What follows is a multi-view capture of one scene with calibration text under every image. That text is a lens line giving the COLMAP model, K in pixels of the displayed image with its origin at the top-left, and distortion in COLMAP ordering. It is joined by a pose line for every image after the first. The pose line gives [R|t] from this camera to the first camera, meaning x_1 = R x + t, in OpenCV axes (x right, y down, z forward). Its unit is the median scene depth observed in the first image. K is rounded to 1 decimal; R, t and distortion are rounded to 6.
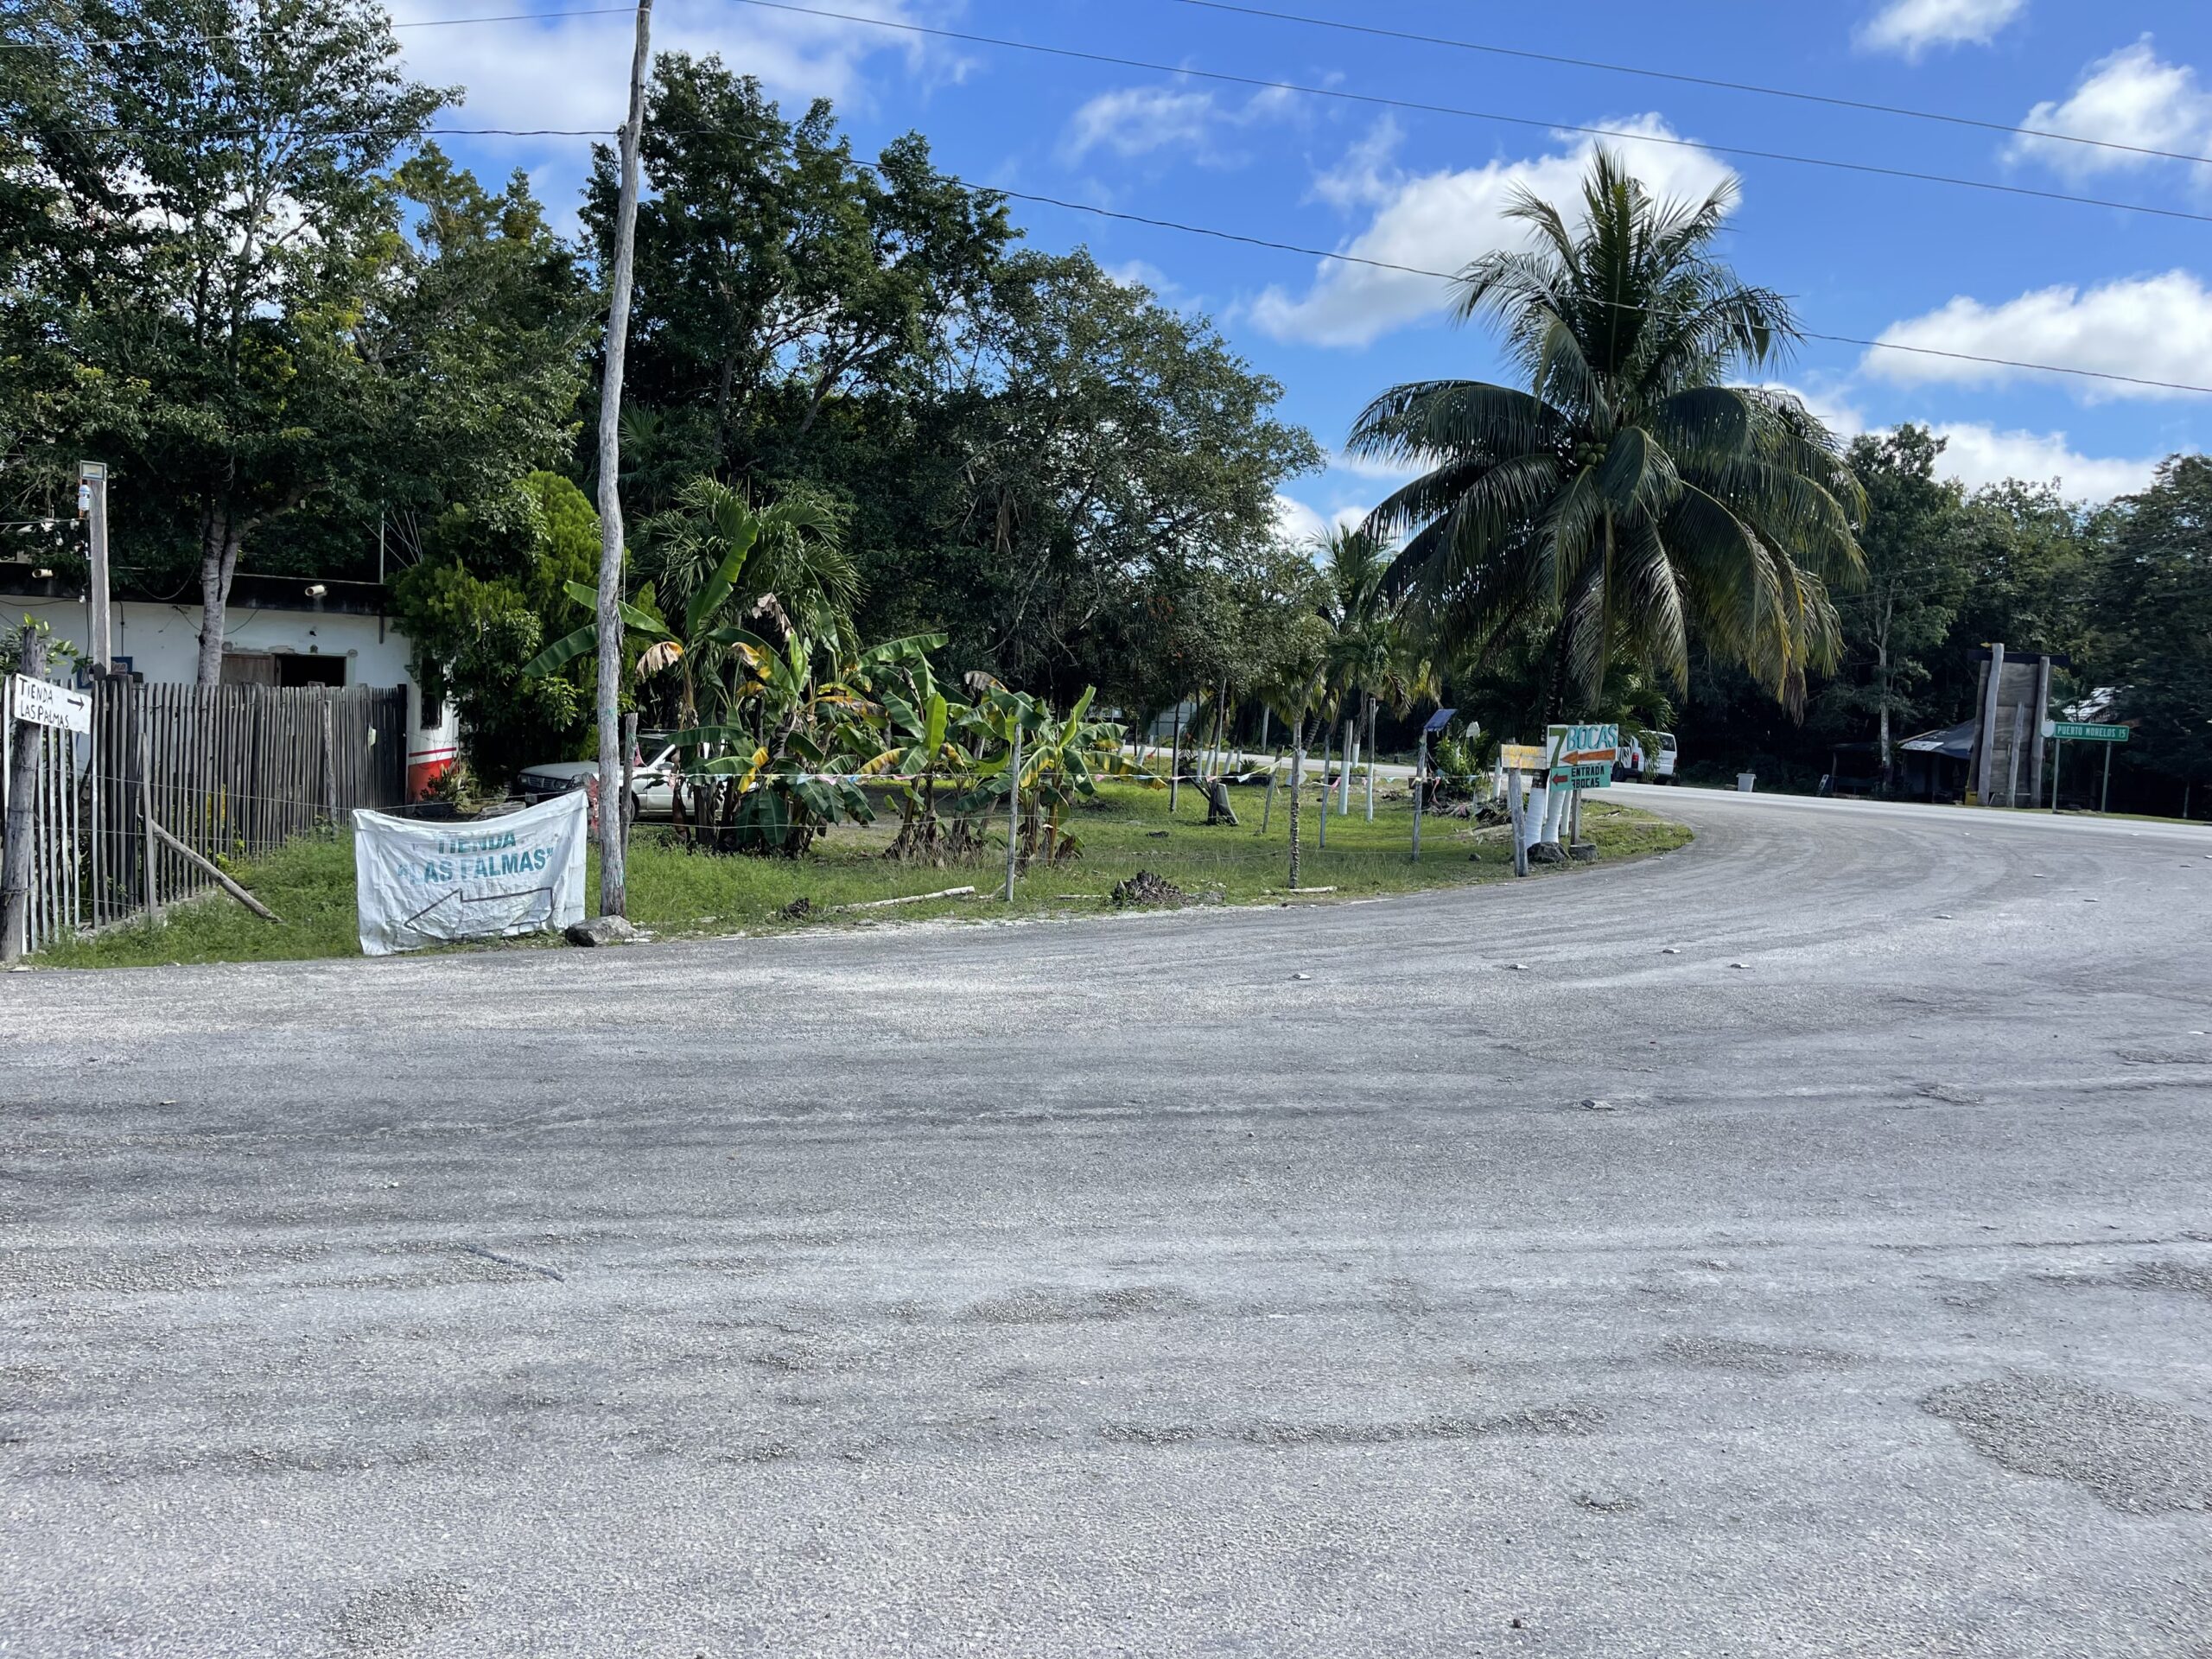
lens RADIAL K [[1608.3, 0, 1113.8], [0, 1608.3, 838.4], [0, 0, 1]] dist [0.005608, 0.002487]
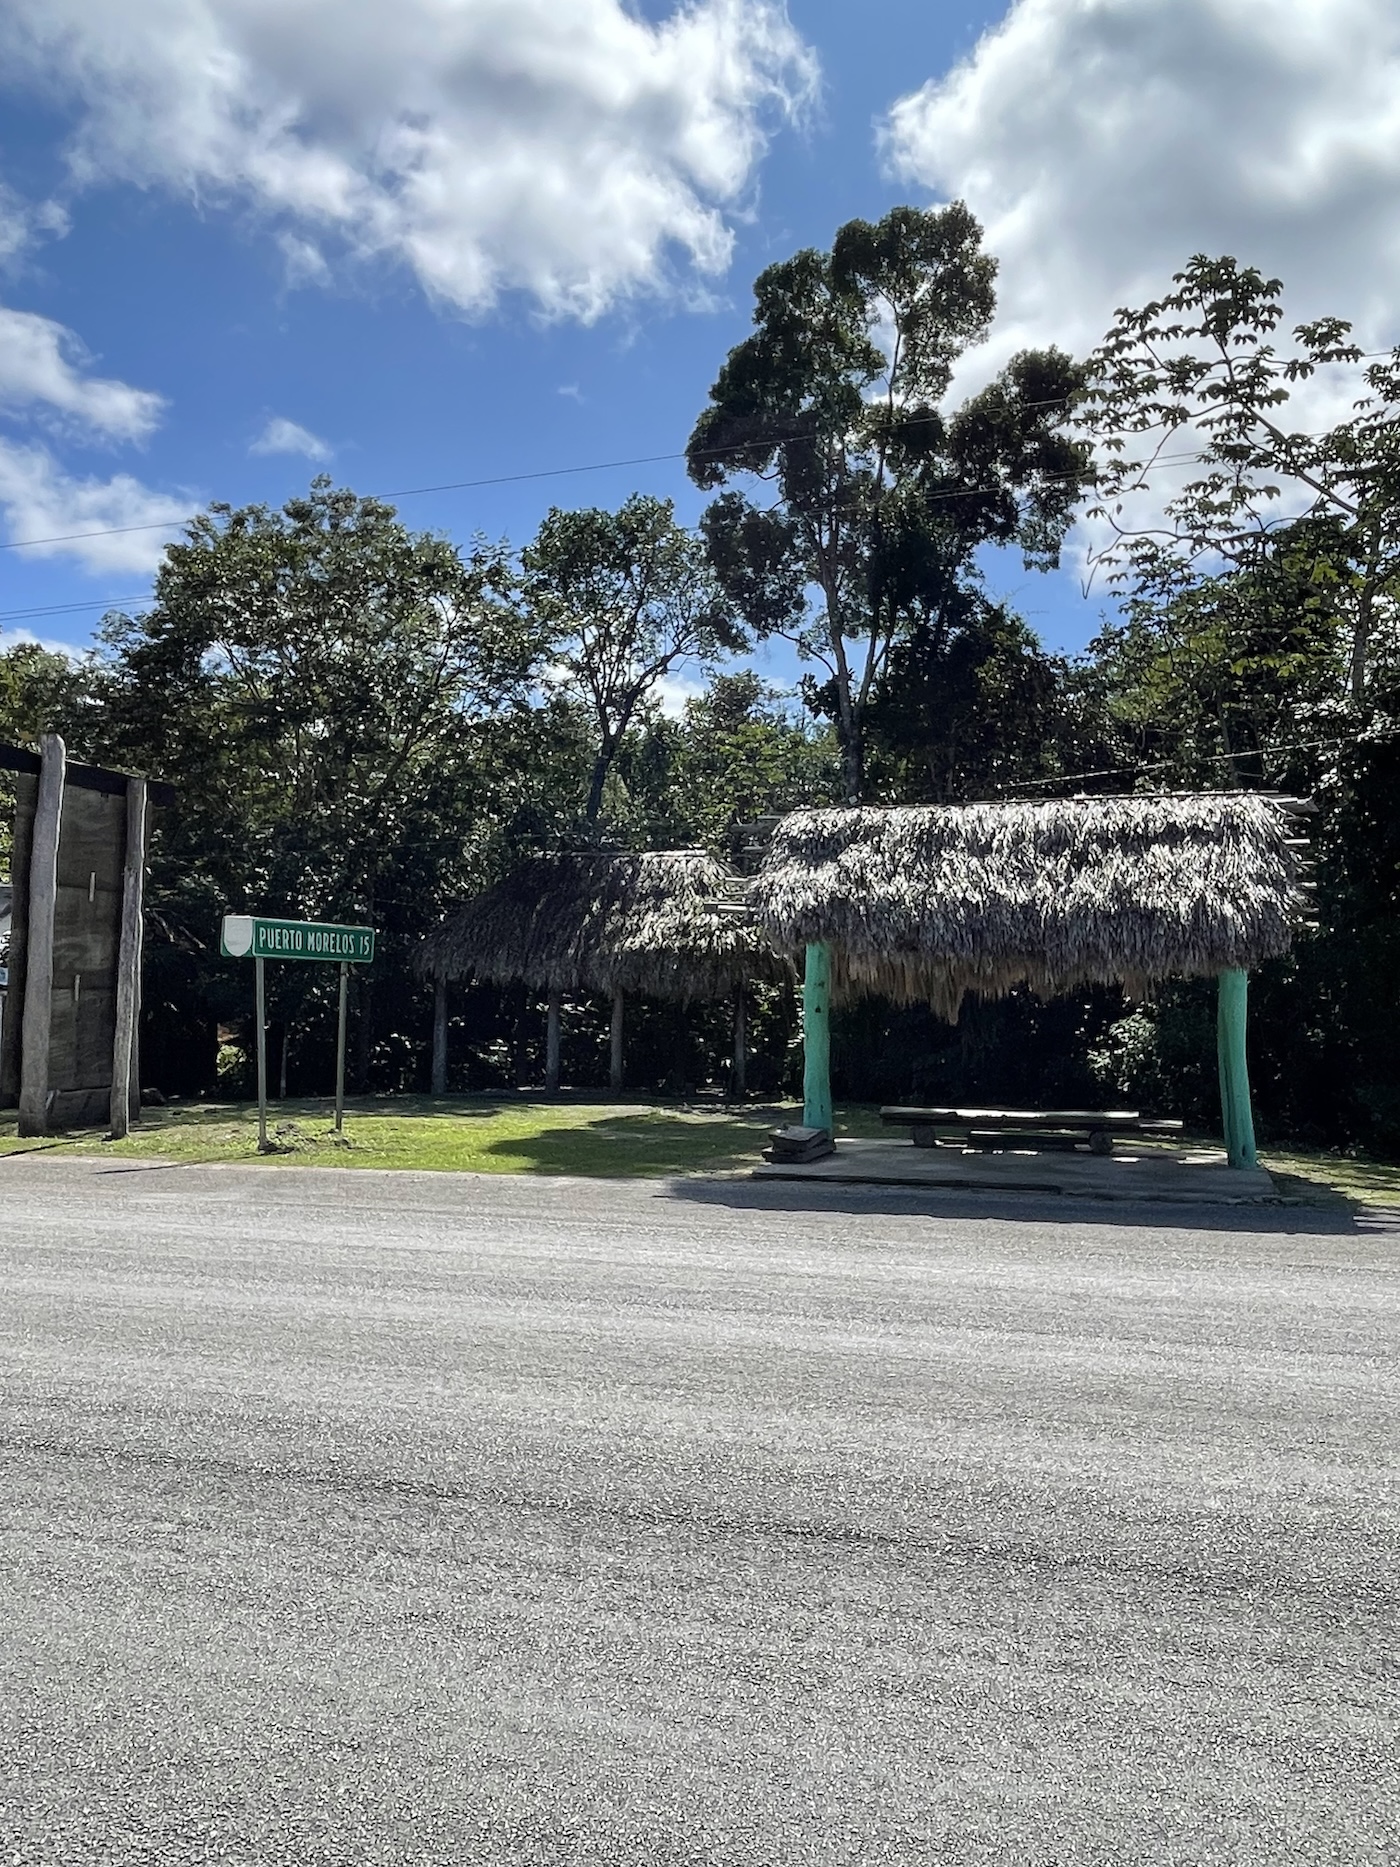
lens RADIAL K [[1357.5, 0, 696.9], [0, 1357.5, 924.7], [0, 0, 1]] dist [0.005608, 0.002487]
pose [[0.452930, 0.006491, 0.891523, 0.306496], [0.074005, 0.996249, -0.044851, -0.043266], [-0.888469, 0.086292, 0.450750, 0.688929]]
